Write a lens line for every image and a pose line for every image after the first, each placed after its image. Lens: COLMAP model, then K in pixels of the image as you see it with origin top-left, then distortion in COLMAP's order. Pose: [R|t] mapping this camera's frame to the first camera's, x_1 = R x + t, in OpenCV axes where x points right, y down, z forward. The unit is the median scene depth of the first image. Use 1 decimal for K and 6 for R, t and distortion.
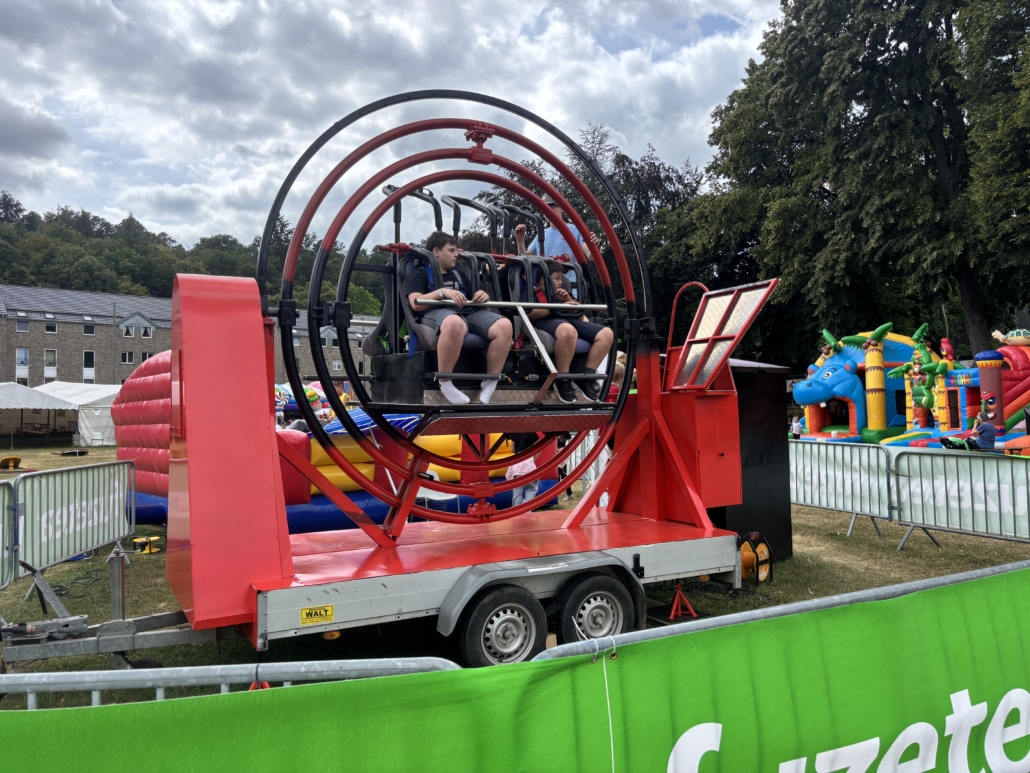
lens RADIAL K [[782.6, 0, 517.1], [0, 782.6, 376.9], [0, 0, 1]] dist [0.026151, -0.010294]
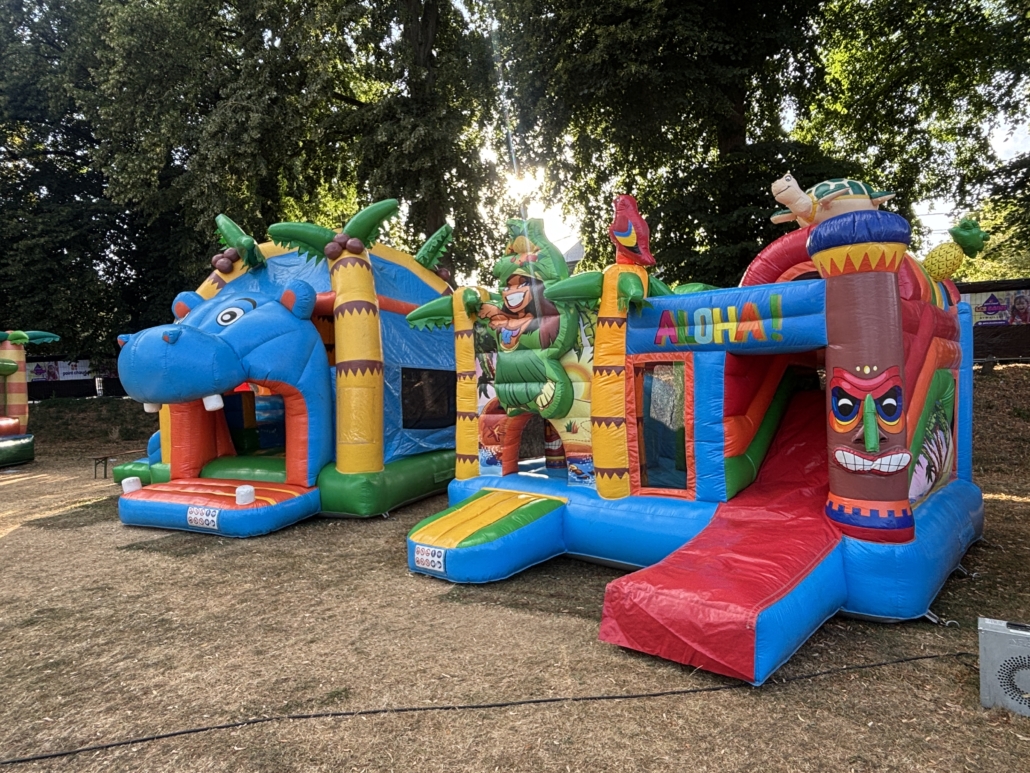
lens RADIAL K [[632.5, 0, 513.5], [0, 632.5, 382.7], [0, 0, 1]] dist [0.018004, -0.000683]
pose [[0.682604, 0.012869, 0.730675, 0.259051], [-0.029202, 0.999527, 0.009676, 0.018030], [-0.730205, -0.027942, 0.682657, 0.671815]]
